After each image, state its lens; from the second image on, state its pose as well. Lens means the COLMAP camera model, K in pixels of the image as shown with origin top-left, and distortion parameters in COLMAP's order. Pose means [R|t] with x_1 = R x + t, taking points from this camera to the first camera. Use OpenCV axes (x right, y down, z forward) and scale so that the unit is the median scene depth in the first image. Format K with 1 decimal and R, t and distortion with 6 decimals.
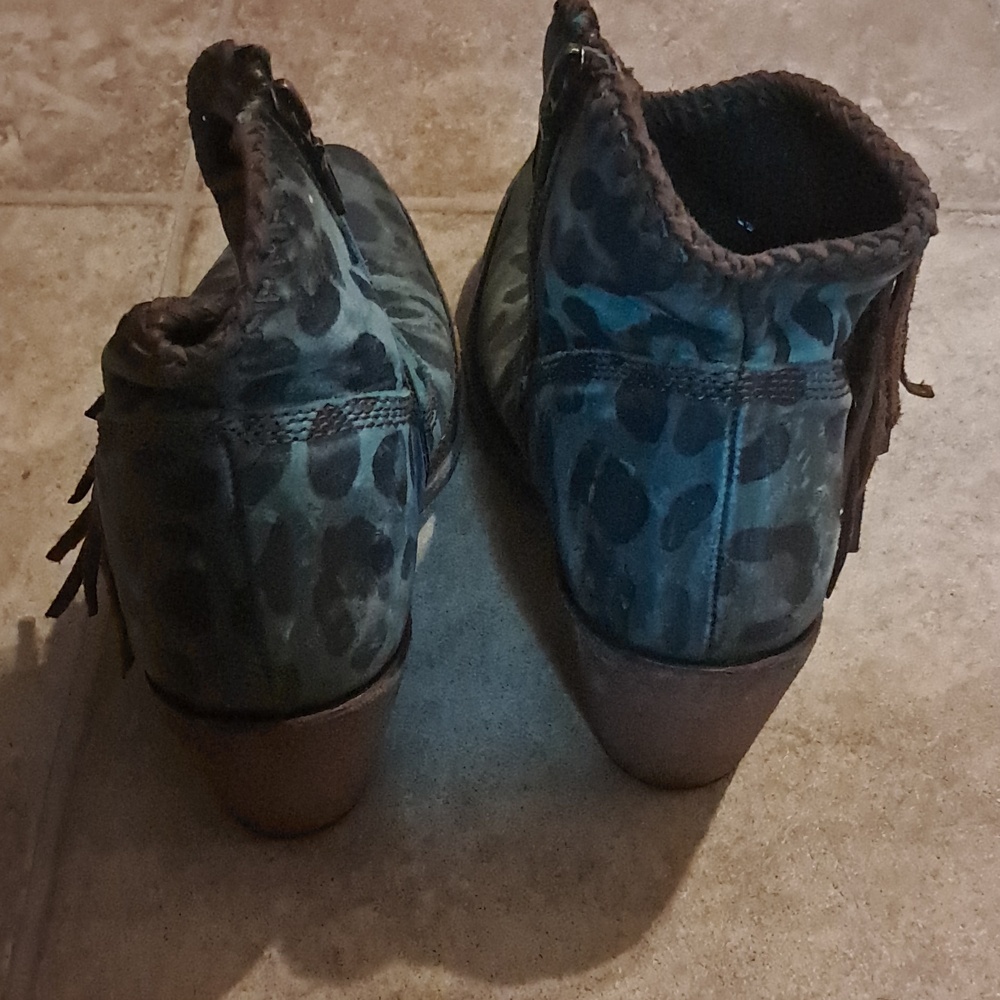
lens RADIAL K [[1707.8, 0, 478.4], [0, 1707.8, 466.7], [0, 0, 1]] dist [0.266083, -0.984030]
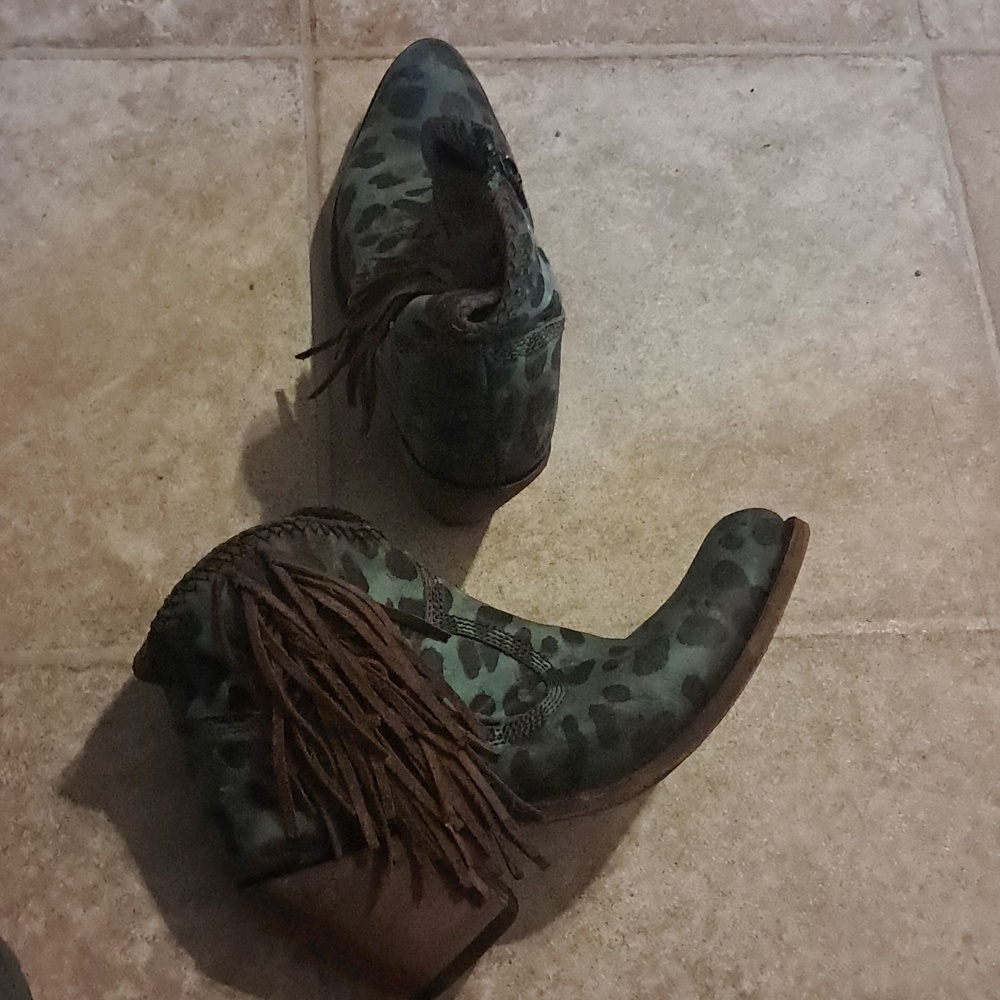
lens RADIAL K [[1667.2, 0, 471.0], [0, 1667.2, 497.8], [0, 0, 1]] dist [0.288325, -1.134709]
pose [[0.994095, -0.040316, 0.100743, -0.204358], [0.007238, 0.950985, 0.309152, -0.253021], [-0.108269, -0.306597, 0.945662, -0.453582]]
